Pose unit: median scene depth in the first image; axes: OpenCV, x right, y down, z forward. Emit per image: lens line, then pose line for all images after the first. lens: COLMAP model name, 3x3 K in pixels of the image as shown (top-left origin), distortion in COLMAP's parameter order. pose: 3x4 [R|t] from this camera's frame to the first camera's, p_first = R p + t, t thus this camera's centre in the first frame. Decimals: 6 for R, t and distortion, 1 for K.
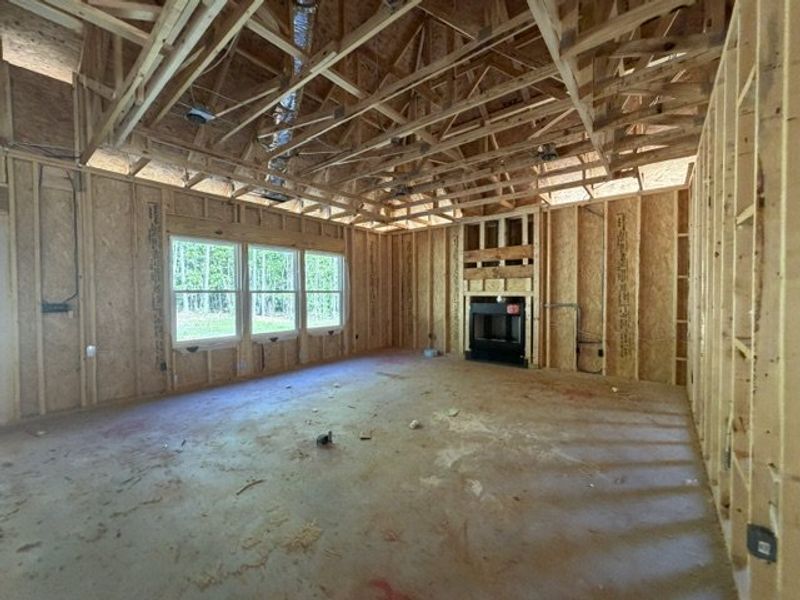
lens RADIAL K [[320.3, 0, 400.3], [0, 320.3, 299.7], [0, 0, 1]] dist [0.000592, -0.000109]
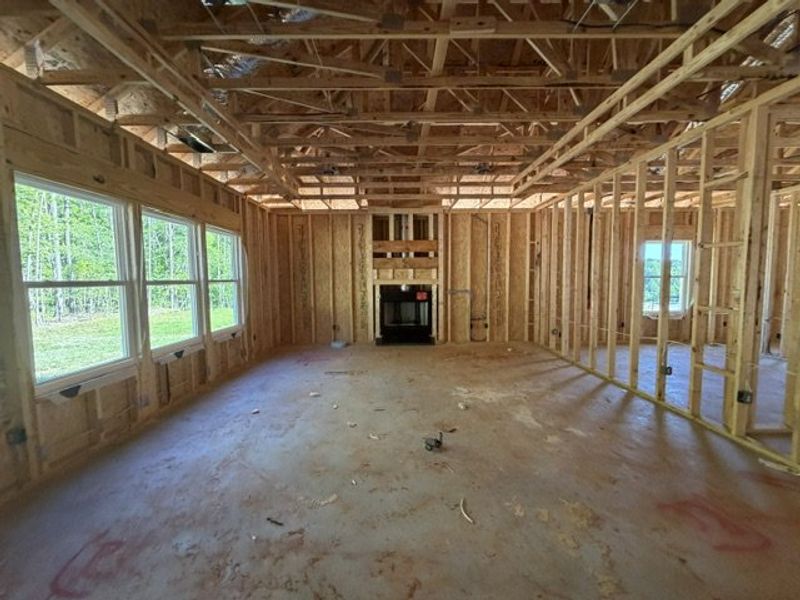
lens RADIAL K [[318.6, 0, 403.5], [0, 318.6, 300.8], [0, 0, 1]] dist [0.006551, -0.000203]
pose [[0.769122, -0.047151, 0.637360, -0.463843], [0.019576, 0.998545, 0.050248, -0.012369], [-0.638802, -0.026170, 0.768926, 0.189776]]
